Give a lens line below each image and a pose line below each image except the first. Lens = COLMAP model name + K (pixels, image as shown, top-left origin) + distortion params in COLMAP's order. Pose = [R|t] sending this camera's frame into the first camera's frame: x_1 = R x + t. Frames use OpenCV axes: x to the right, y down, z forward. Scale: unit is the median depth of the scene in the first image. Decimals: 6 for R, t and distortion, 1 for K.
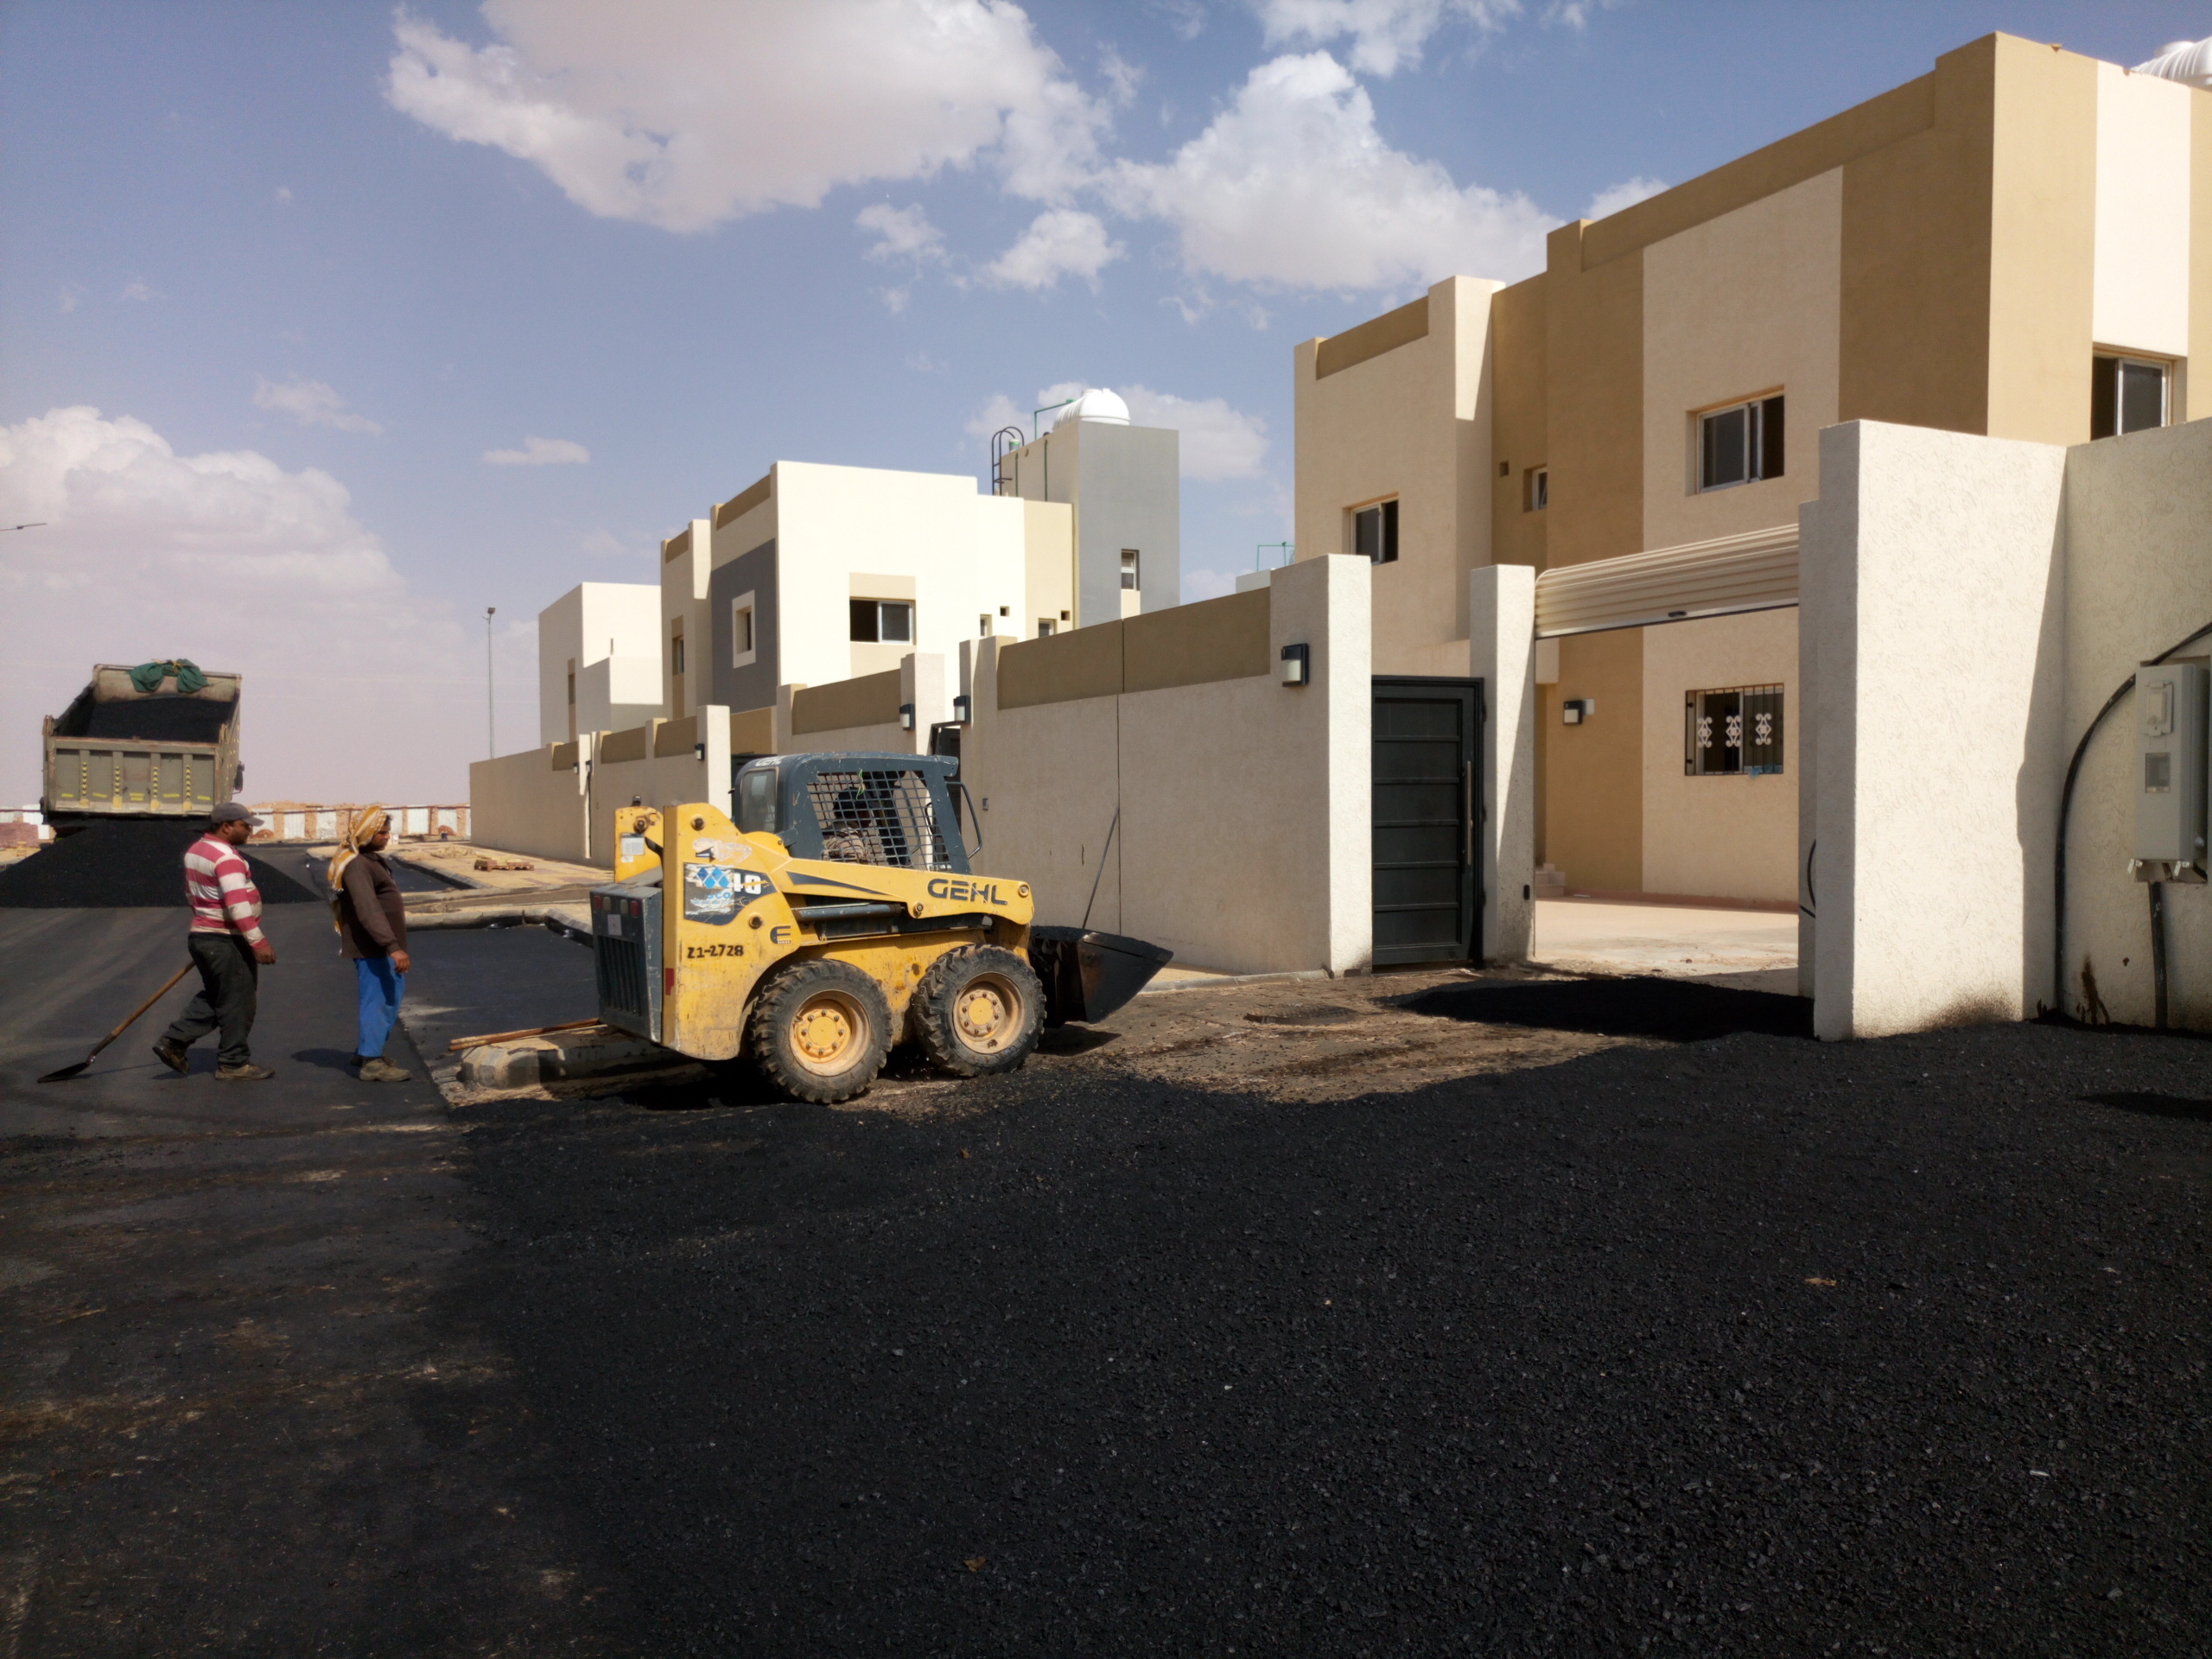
lens RADIAL K [[1696.1, 0, 1107.4], [0, 1696.1, 877.6], [0, 0, 1]] dist [0.019723, -0.006963]
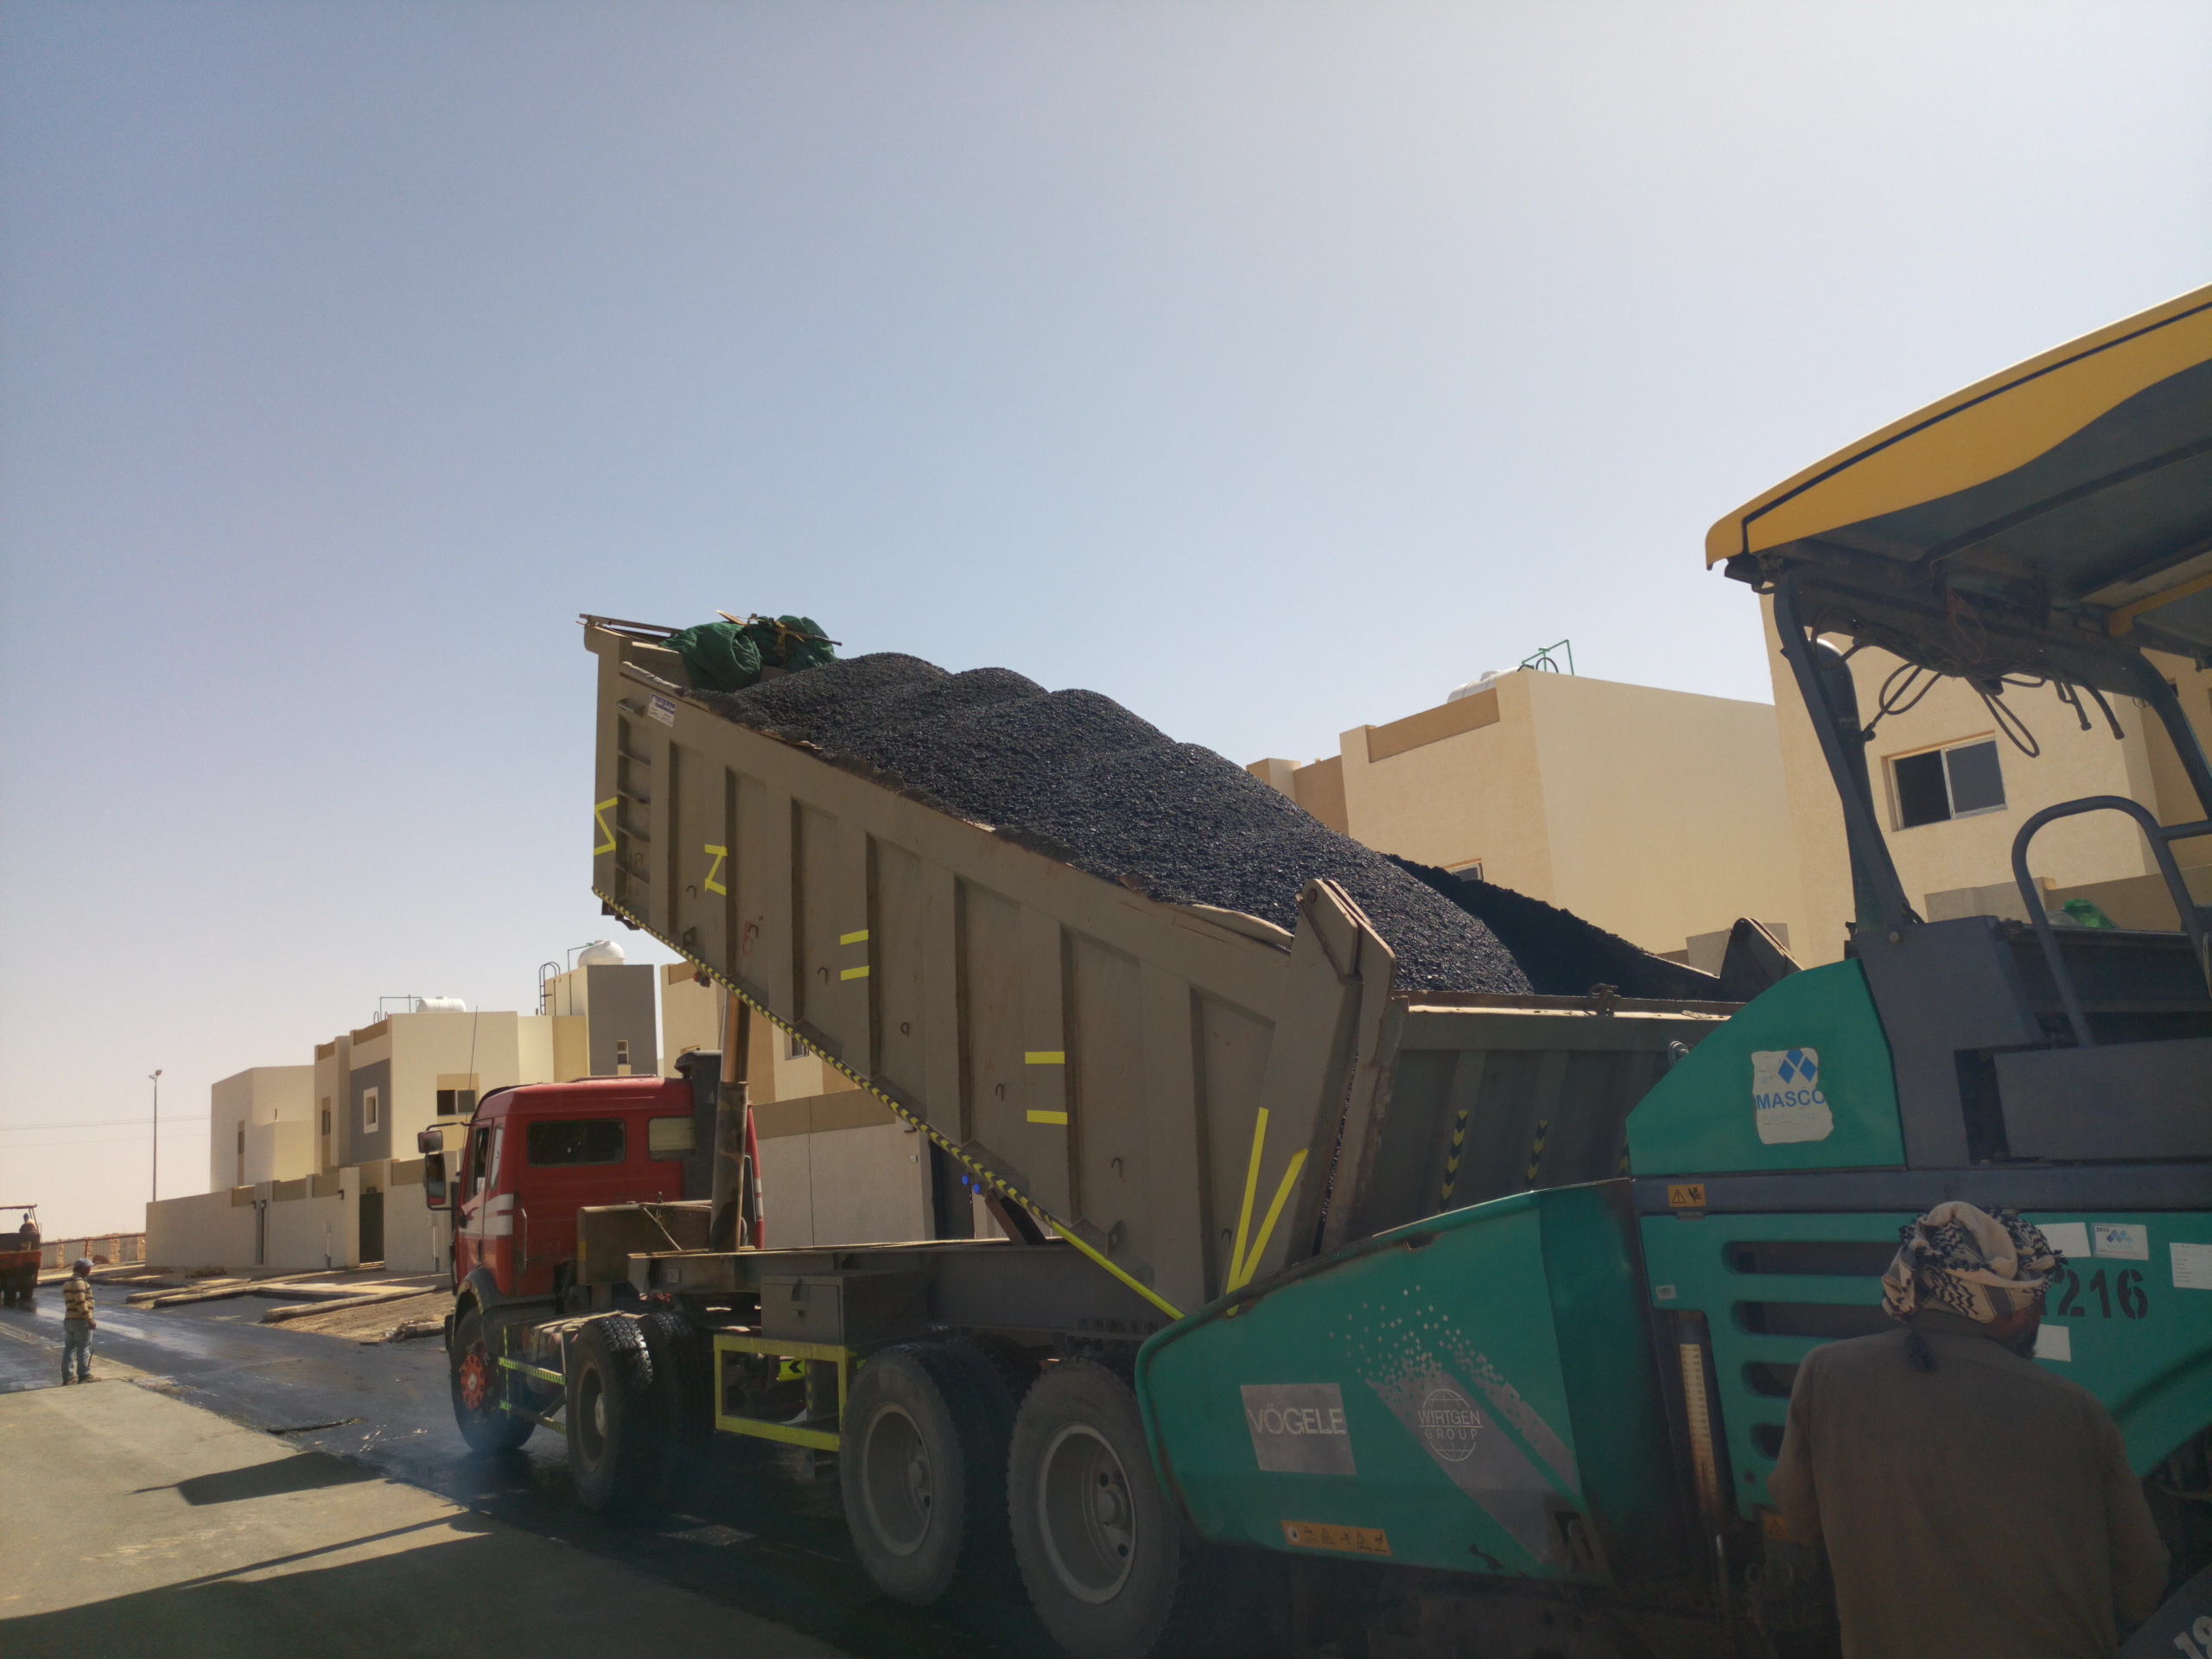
lens RADIAL K [[1696.1, 0, 1129.4], [0, 1696.1, 873.0], [0, 0, 1]] dist [0.019723, -0.006963]
pose [[0.978475, -0.043673, 0.201692, 0.187578], [0.085217, 0.975639, -0.202156, 0.025281], [-0.187950, 0.214992, 0.958360, -0.788435]]
